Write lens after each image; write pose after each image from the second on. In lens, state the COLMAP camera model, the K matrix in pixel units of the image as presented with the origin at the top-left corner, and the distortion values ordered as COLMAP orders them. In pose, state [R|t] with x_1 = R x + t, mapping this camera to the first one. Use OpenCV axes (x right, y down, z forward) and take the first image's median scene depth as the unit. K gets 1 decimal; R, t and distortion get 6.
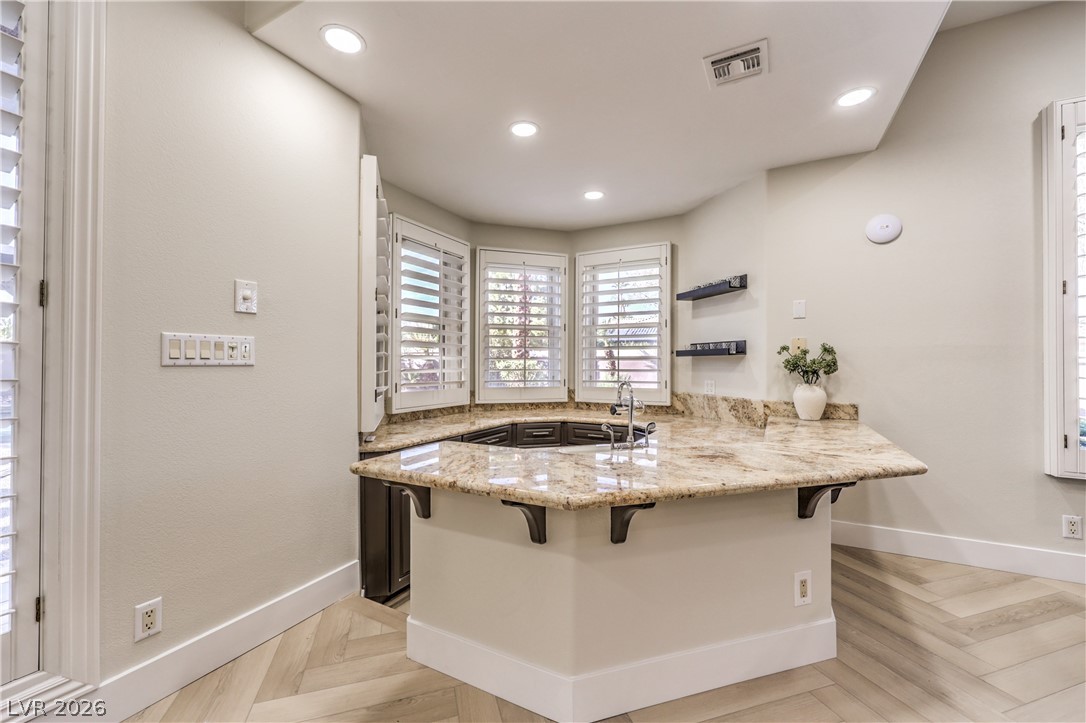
lens RADIAL K [[446.1, 0, 542.8], [0, 446.1, 360.9], [0, 0, 1]] dist [-0.001305, 0.001762]
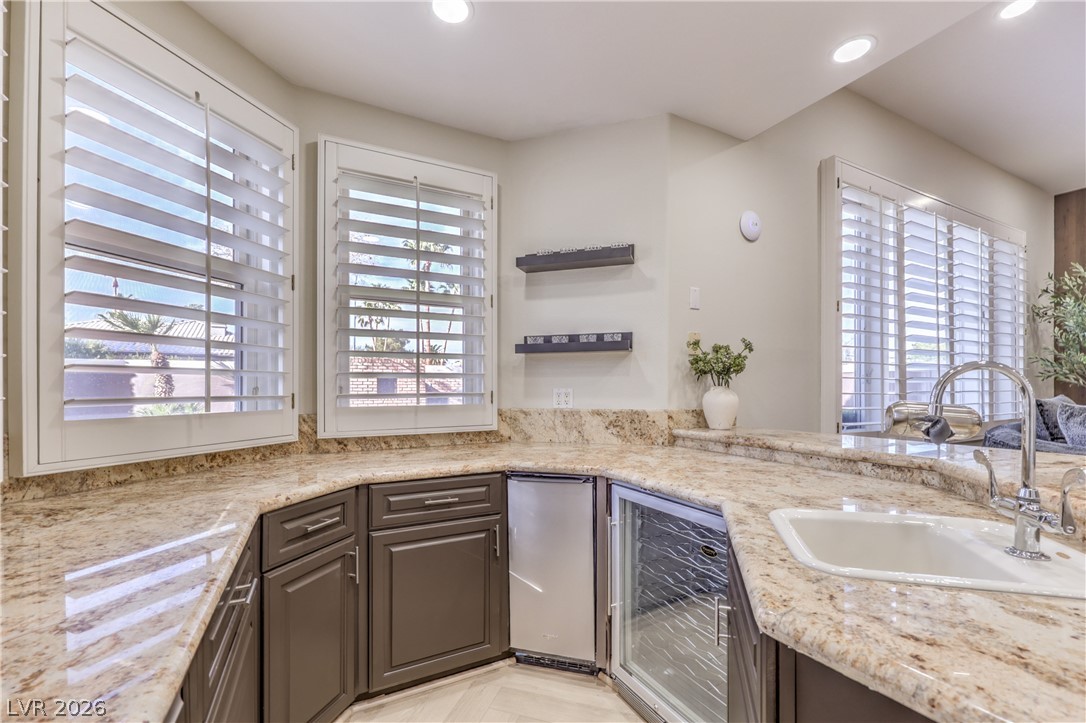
lens RADIAL K [[446.1, 0, 547.6], [0, 446.1, 381.2], [0, 0, 1]] dist [-0.001305, 0.001762]
pose [[0.572669, 0.004973, 0.819772, -0.211202], [-0.000642, 0.999984, -0.005617, 0.035509], [-0.819787, 0.002690, 0.572663, 0.599736]]
